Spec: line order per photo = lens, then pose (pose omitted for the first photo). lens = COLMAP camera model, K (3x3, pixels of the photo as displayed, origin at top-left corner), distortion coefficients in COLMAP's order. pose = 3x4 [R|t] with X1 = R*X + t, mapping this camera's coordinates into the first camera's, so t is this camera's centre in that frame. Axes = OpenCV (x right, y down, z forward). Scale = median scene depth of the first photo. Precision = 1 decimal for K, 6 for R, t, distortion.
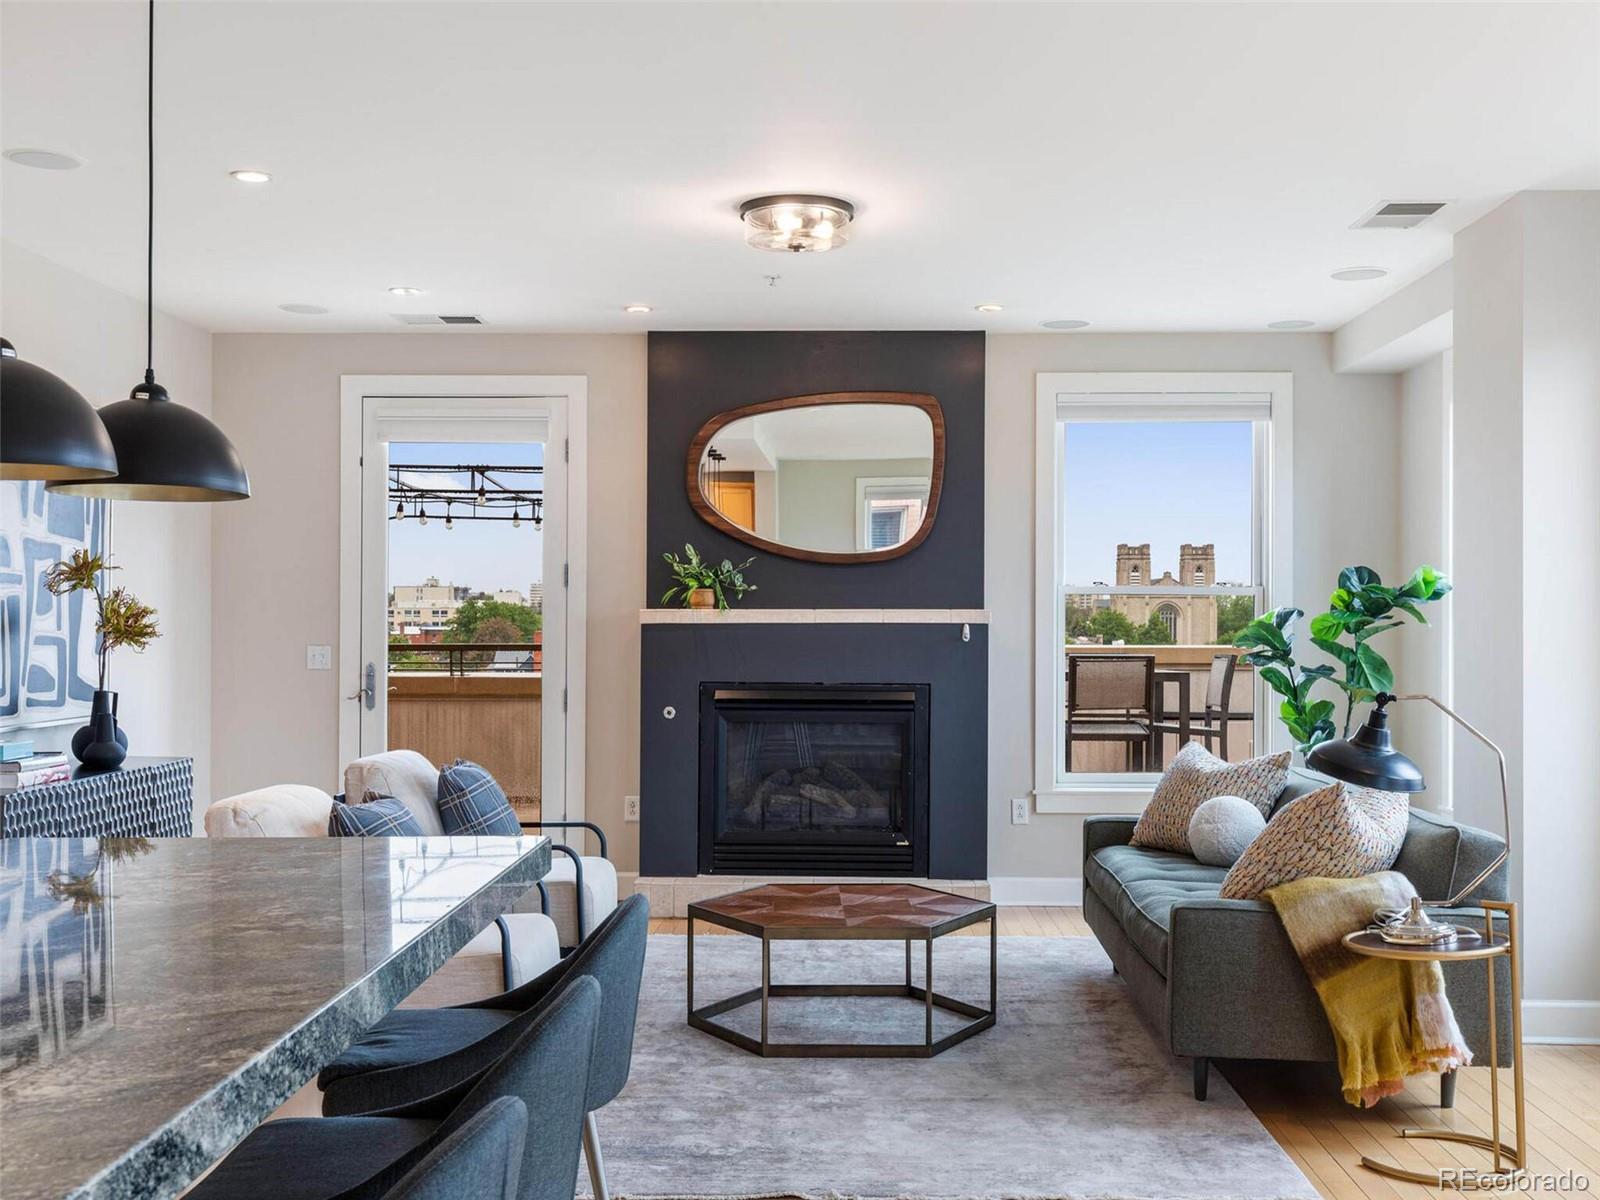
lens RADIAL K [[1718.8, 0, 808.4], [0, 1718.8, 609.9], [0, 0, 1]] dist [-0.008683, 0.002520]
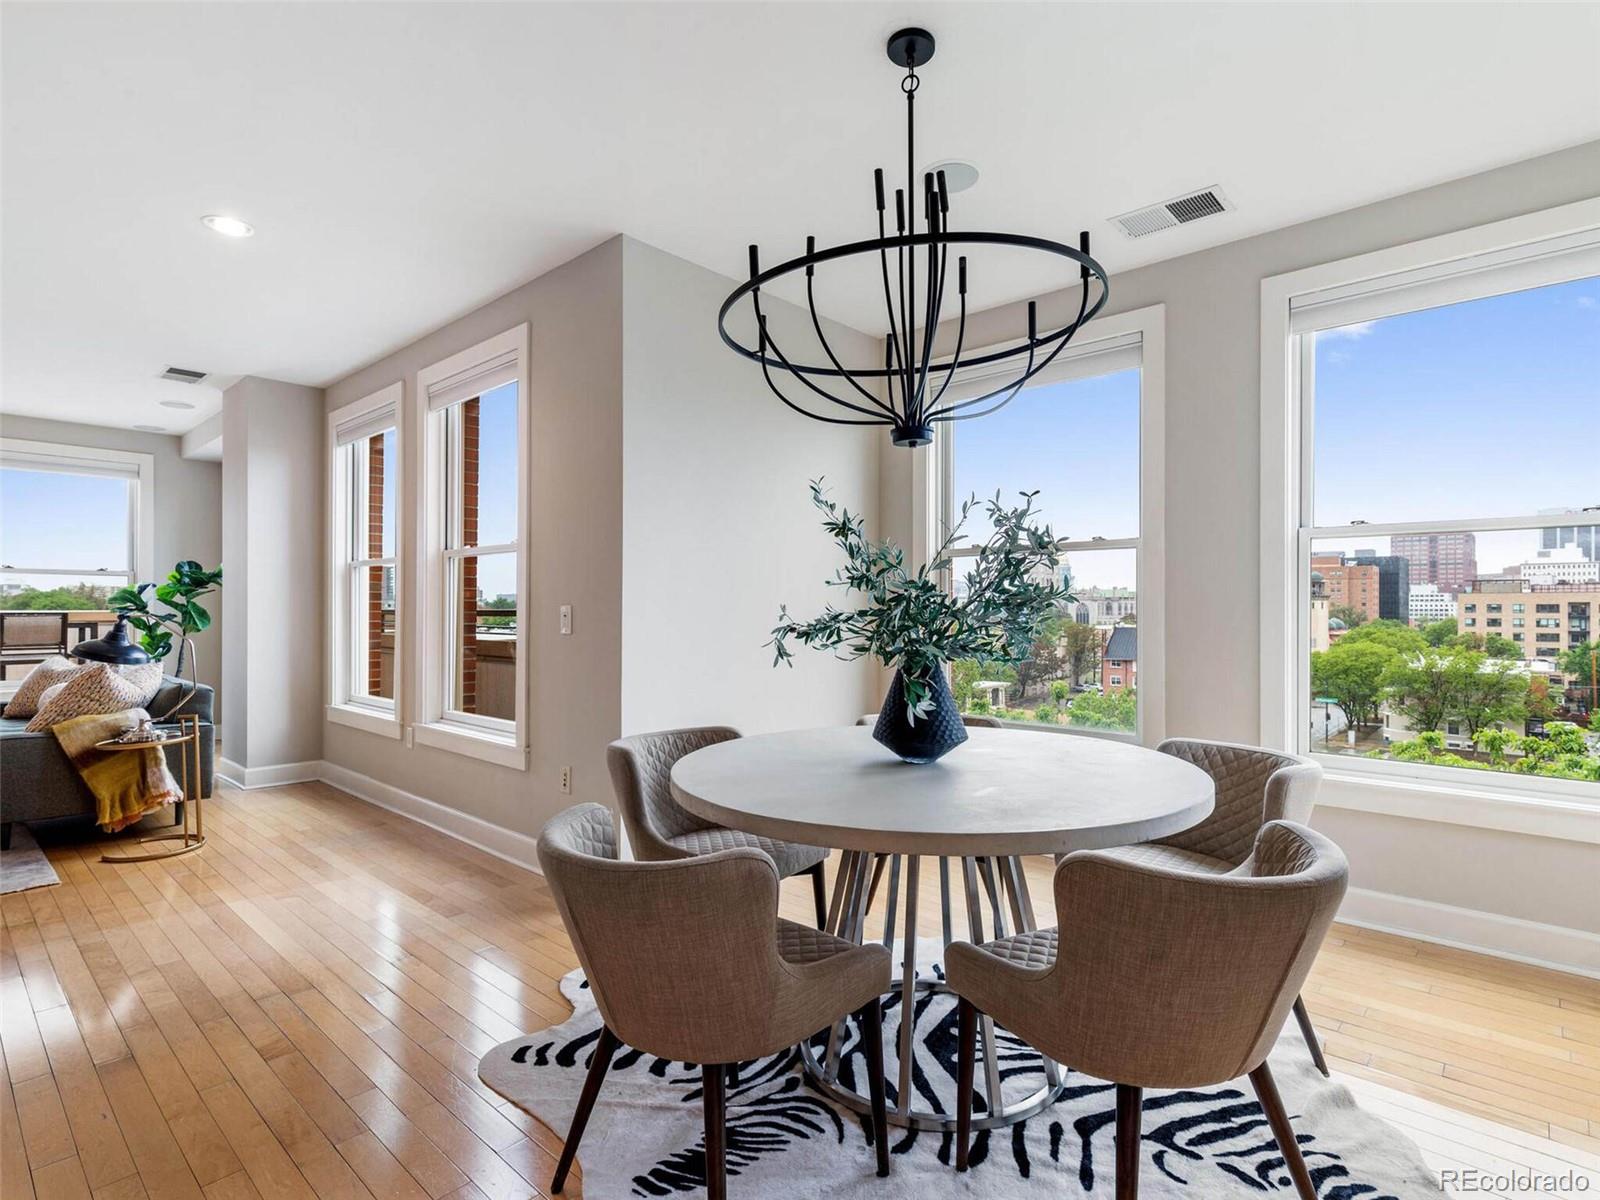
lens RADIAL K [[809.7, 0, 812.8], [0, 809.7, 607.8], [0, 0, 1]] dist [0.004638, -0.001229]
pose [[0.646144, -0.000561, 0.763216, 0.092682], [-0.004510, 0.999979, 0.004553, 0.022057], [-0.763202, -0.006384, 0.646128, -0.119434]]
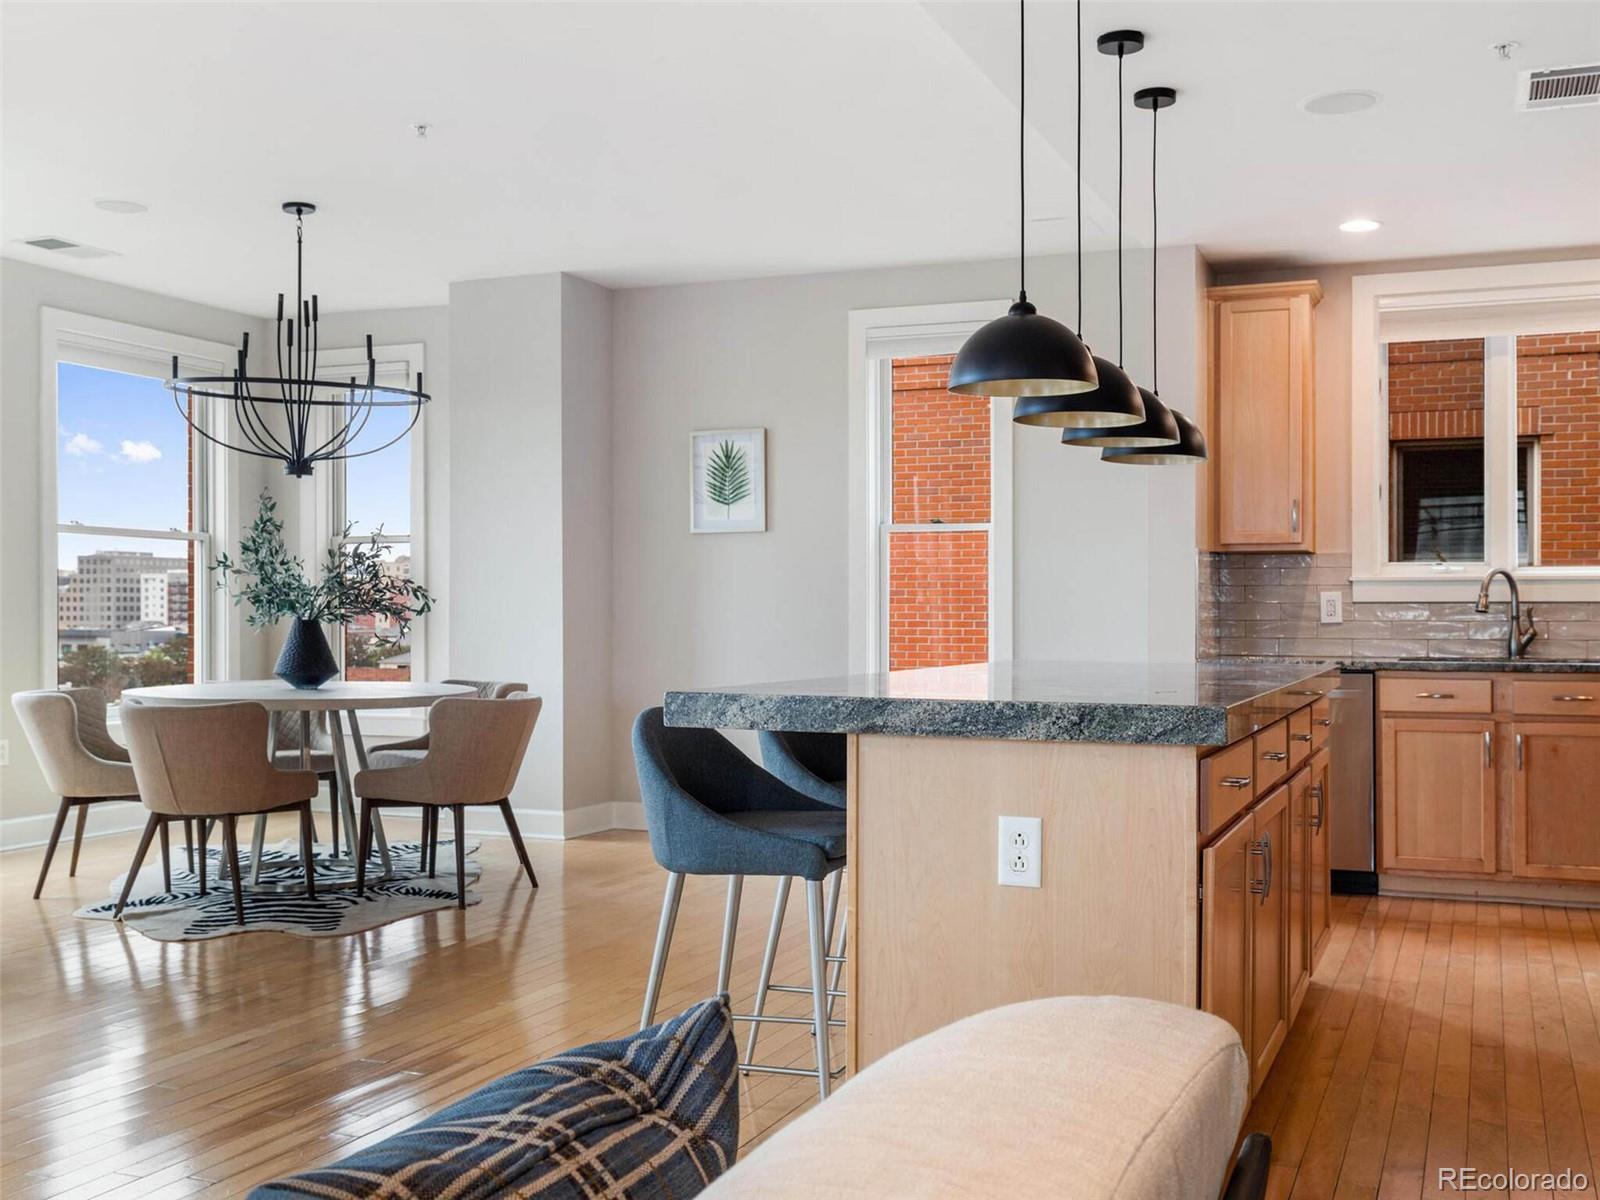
lens RADIAL K [[1657.4, 0, 811.4], [0, 1657.4, 623.4], [0, 0, 1]] dist [0.004888, 0.006646]
pose [[-0.937562, -0.005099, 0.347781, -0.272194], [-0.005064, 0.999987, 0.001011, 0.044088], [-0.347782, -0.000814, -0.937575, 0.902387]]
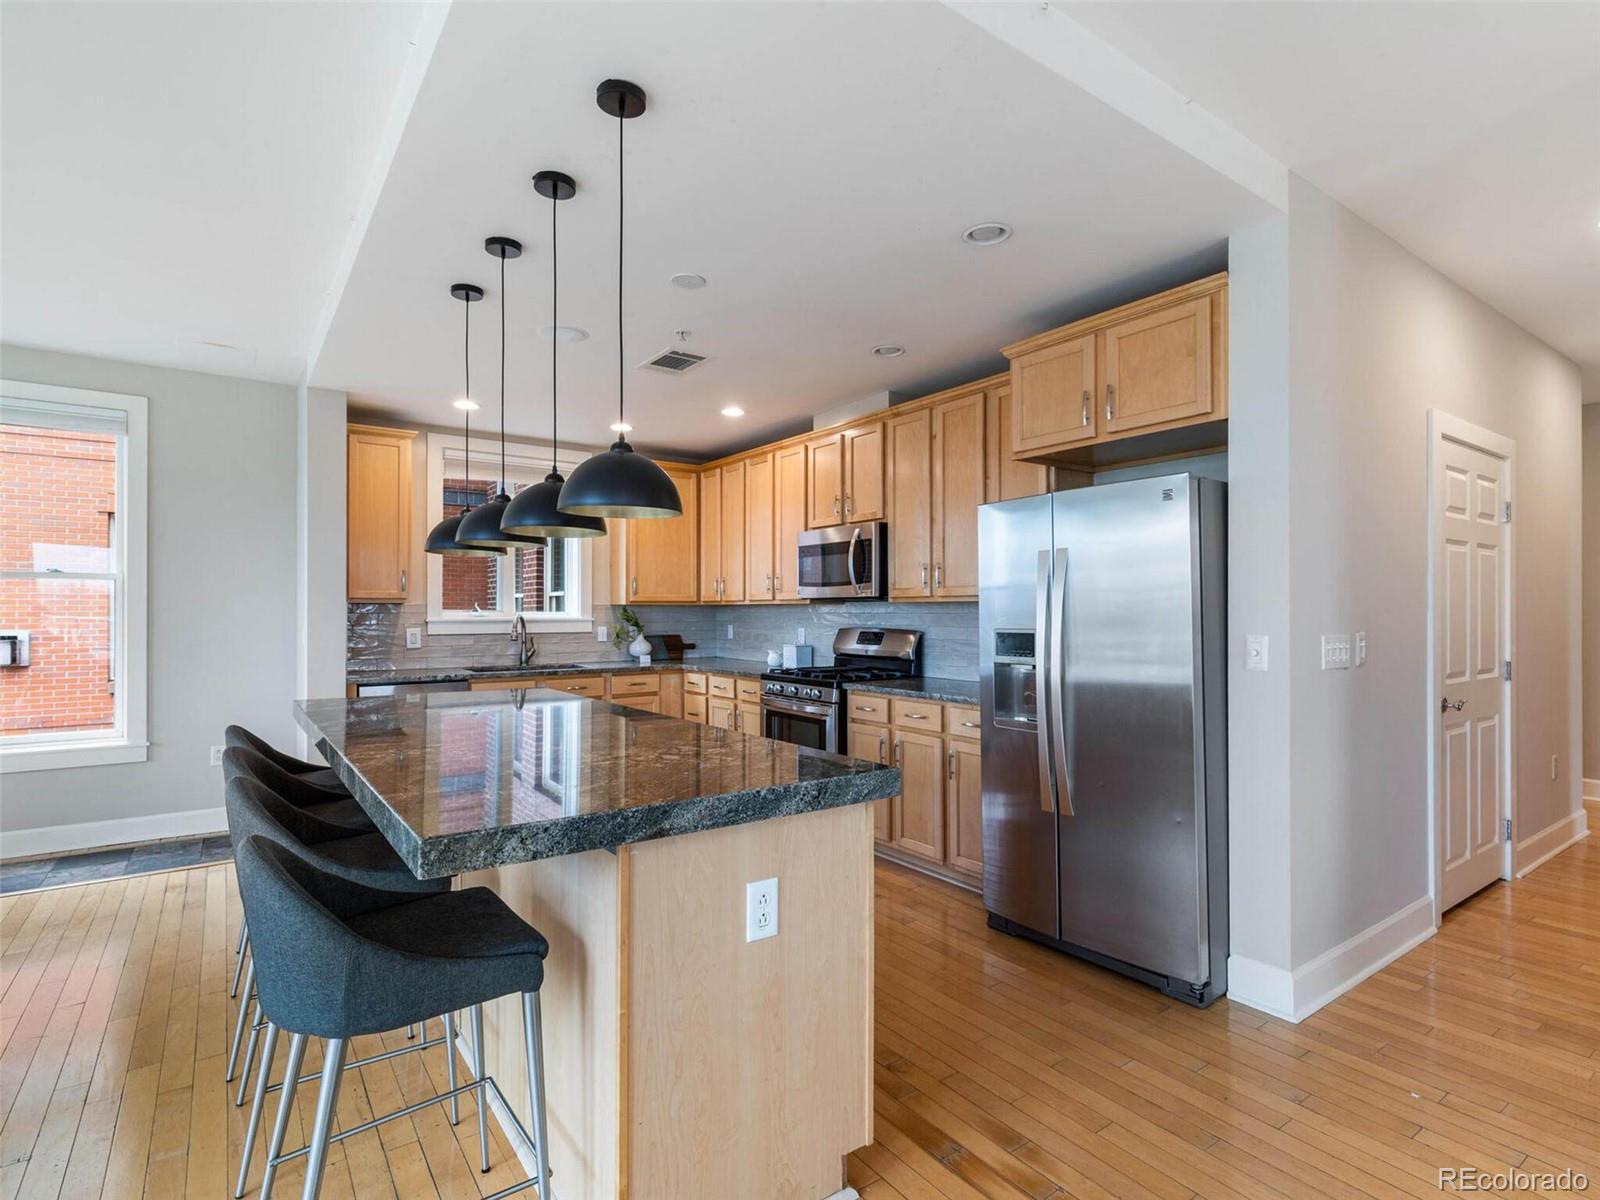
lens RADIAL K [[809.7, 0, 812.8], [0, 809.7, 607.8], [0, 0, 1]] dist [0.004638, -0.001229]
pose [[-0.790431, -0.005553, -0.612526, -0.028935], [0.001533, 0.999938, -0.011043, 0.011919], [0.612549, -0.009668, -0.790373, 0.689208]]
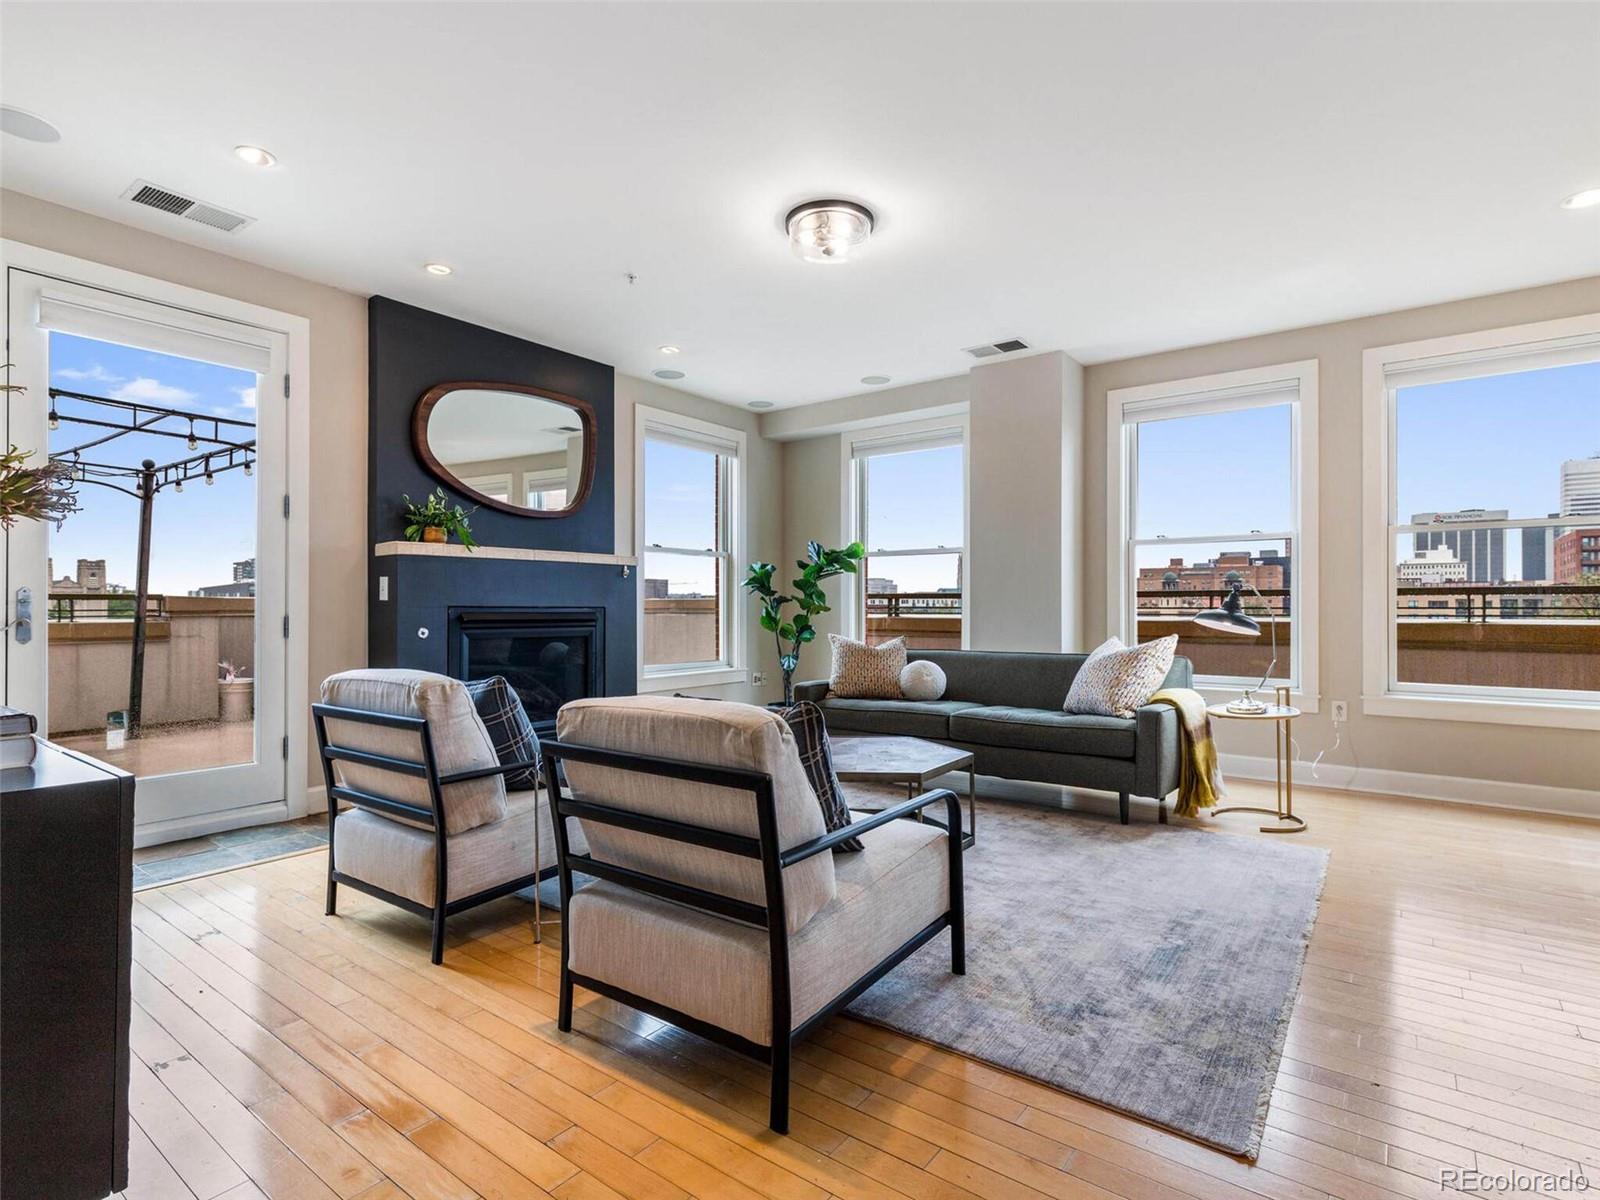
lens RADIAL K [[803.4, 0, 805.1], [0, 803.4, 604.3], [0, 0, 1]] dist [0.001631, -0.001899]
pose [[0.577469, 0.000208, 0.816412, -0.444559], [-0.003409, 0.999992, 0.002157, 0.046373], [-0.816405, -0.004029, 0.577465, 0.576661]]
